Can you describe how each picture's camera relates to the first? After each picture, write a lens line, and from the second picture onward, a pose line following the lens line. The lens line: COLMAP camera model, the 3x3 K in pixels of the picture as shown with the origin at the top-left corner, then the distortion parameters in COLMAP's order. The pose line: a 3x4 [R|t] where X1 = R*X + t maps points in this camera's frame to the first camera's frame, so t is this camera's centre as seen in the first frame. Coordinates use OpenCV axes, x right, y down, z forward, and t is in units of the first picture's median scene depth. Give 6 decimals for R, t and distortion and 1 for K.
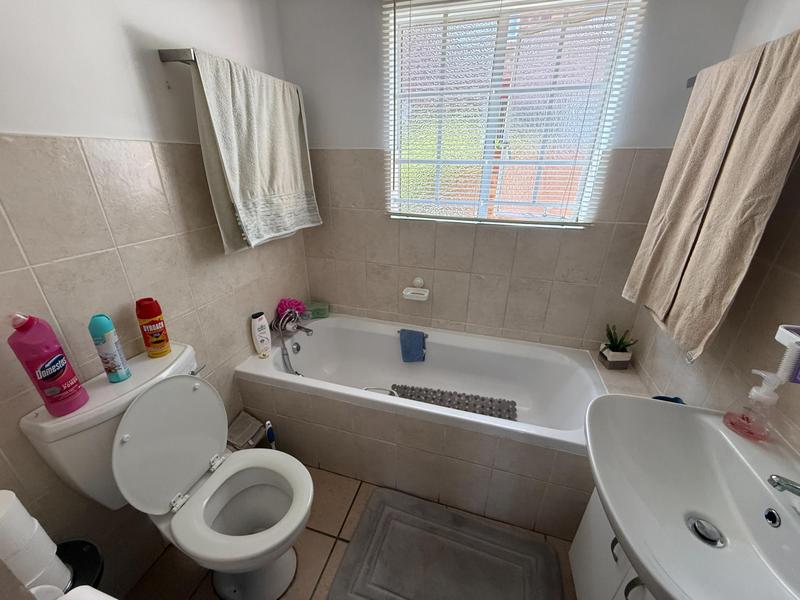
lens RADIAL K [[318.8, 0, 399.3], [0, 318.8, 301.9], [0, 0, 1]] dist [-0.001409, -0.000013]
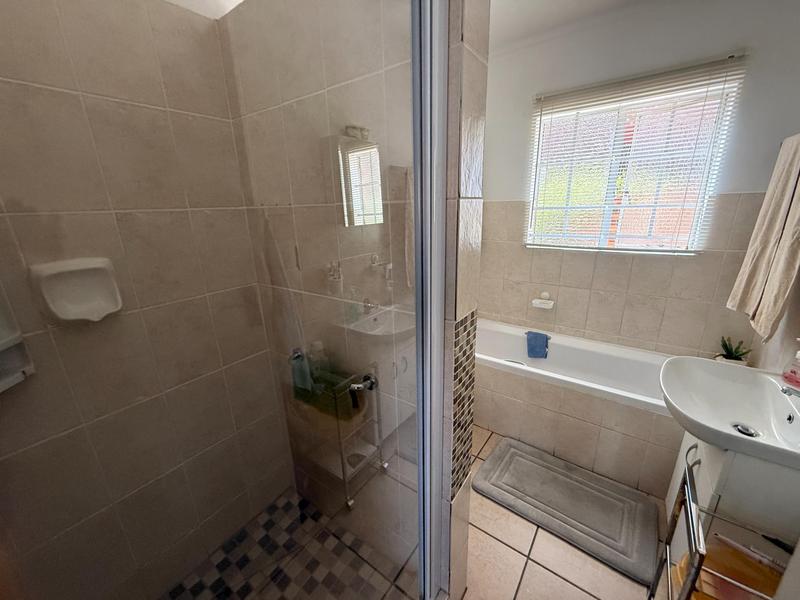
lens RADIAL K [[318.8, 0, 397.7], [0, 318.8, 300.8], [0, 0, 1]] dist [-0.001409, -0.000013]
pose [[0.936861, 0.065070, -0.343595, -0.061911], [-0.107625, 0.988497, -0.106254, 0.180766], [0.332728, 0.136525, 0.933088, -0.465044]]
